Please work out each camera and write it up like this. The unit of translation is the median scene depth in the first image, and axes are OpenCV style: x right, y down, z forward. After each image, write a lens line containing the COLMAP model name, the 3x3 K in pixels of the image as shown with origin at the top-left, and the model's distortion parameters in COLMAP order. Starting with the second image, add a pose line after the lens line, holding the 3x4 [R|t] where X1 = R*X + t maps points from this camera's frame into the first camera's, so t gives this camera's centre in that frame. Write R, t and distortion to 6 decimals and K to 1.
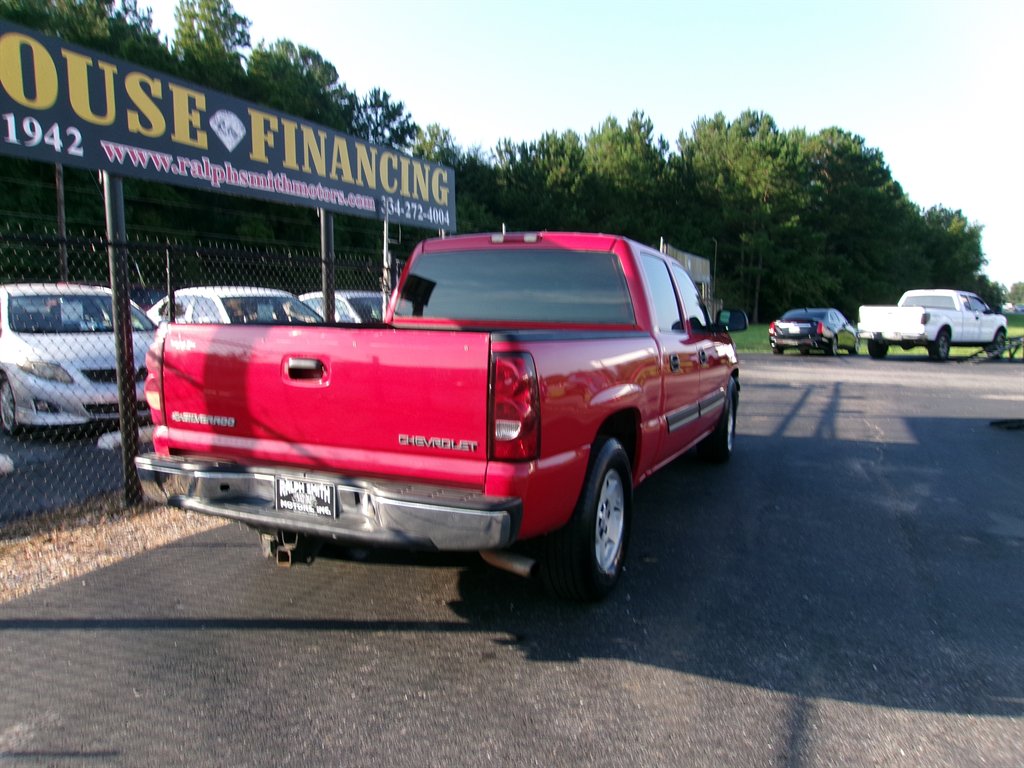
lens RADIAL K [[804.4, 0, 498.3], [0, 804.4, 385.5], [0, 0, 1]] dist [-0.047286, 0.091536]
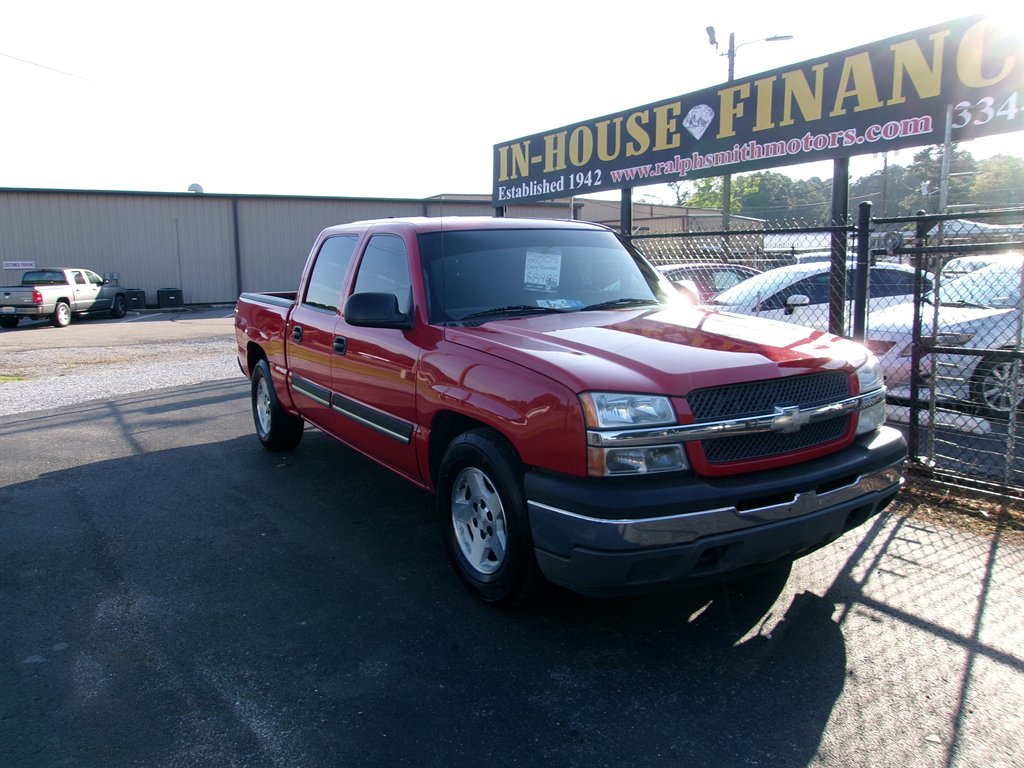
lens RADIAL K [[800.5, 0, 497.7], [0, 800.5, 383.7], [0, 0, 1]] dist [-0.033904, 0.091426]
pose [[-0.567147, 0.117382, -0.815209, 0.491728], [-0.078170, 0.977652, 0.195156, -0.100800], [0.819898, 0.174407, -0.545297, 0.921646]]
